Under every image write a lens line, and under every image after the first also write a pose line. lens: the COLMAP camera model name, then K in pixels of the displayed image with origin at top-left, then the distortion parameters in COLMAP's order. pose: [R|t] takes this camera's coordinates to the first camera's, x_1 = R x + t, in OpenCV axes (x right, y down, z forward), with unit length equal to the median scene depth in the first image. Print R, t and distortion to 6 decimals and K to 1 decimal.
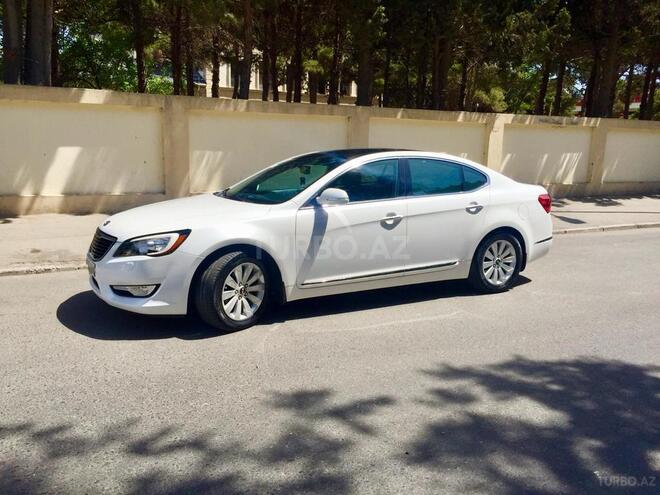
lens RADIAL K [[563.4, 0, 331.2], [0, 563.4, 243.8], [0, 0, 1]] dist [0.069637, -0.087302]
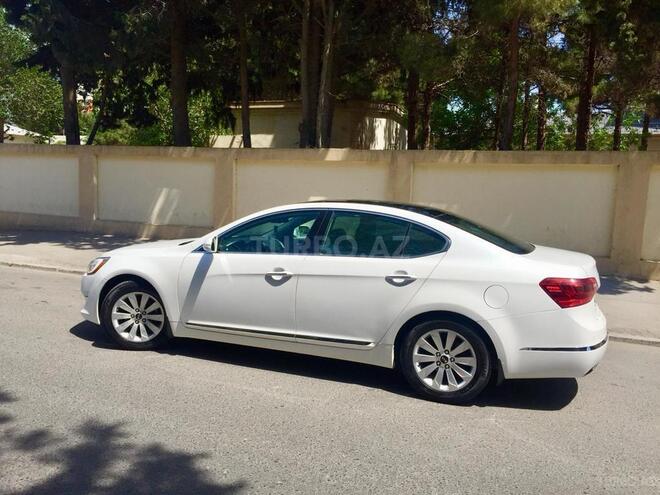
lens RADIAL K [[563.4, 0, 327.0], [0, 563.4, 244.1], [0, 0, 1]] dist [0.069637, -0.087302]
pose [[0.642533, 0.083114, -0.761738, 0.780471], [-0.155368, 0.987582, -0.023299, -0.077079], [0.750342, 0.133321, 0.647467, 0.427789]]
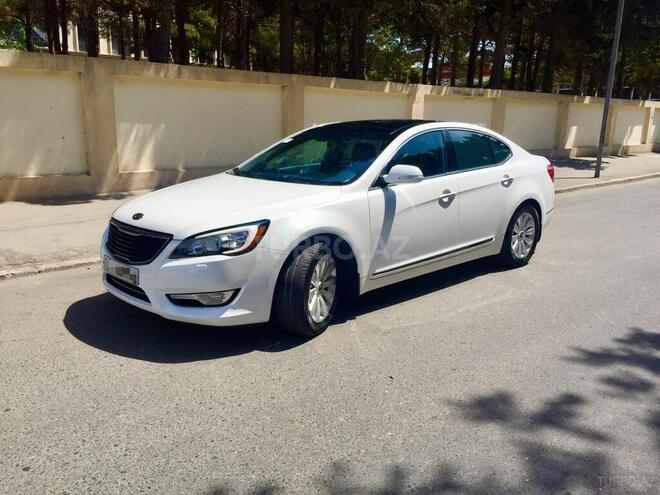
lens RADIAL K [[563.4, 0, 333.1], [0, 563.4, 242.2], [0, 0, 1]] dist [0.069637, -0.087302]
pose [[0.966116, -0.060777, 0.250850, -0.286646], [0.049353, 0.997448, 0.051592, -0.023830], [-0.253345, -0.037463, 0.966650, 0.138065]]
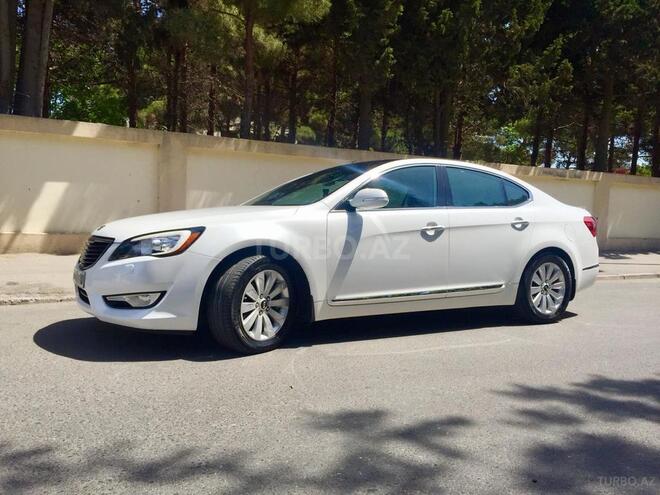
lens RADIAL K [[563.4, 0, 332.0], [0, 563.4, 245.2], [0, 0, 1]] dist [0.069637, -0.087302]
pose [[0.999546, 0.003214, 0.029958, -0.067666], [0.000700, 0.991551, -0.129716, 0.085574], [-0.030121, 0.129678, 0.991099, 0.136456]]
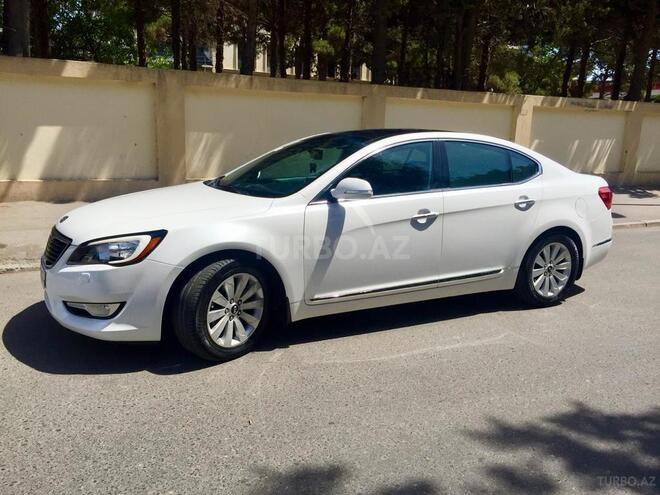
lens RADIAL K [[563.4, 0, 331.3], [0, 563.4, 243.6], [0, 0, 1]] dist [0.069637, -0.087302]
pose [[0.999858, 0.011957, -0.011901, -0.013126], [-0.011672, 0.999651, 0.023716, -0.021975], [0.012180, -0.023573, 0.999648, 0.186076]]
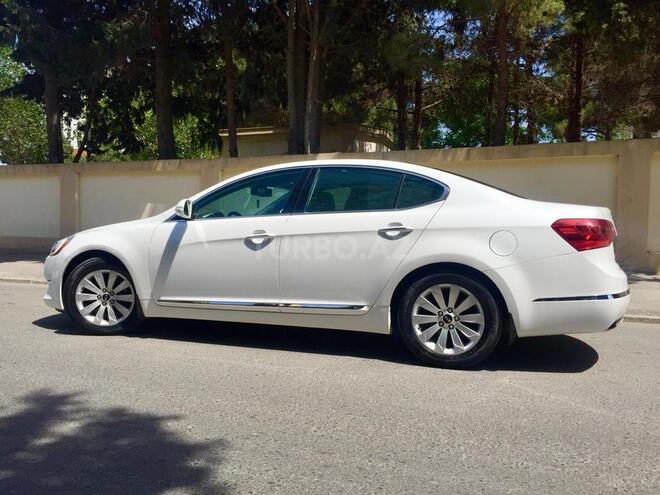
lens RADIAL K [[563.4, 0, 326.9], [0, 563.4, 246.2], [0, 0, 1]] dist [0.069637, -0.087302]
pose [[0.651534, 0.011867, -0.758527, 0.729150], [-0.129277, 0.986989, -0.095600, 0.031528], [0.747524, 0.160347, 0.644591, 0.506809]]
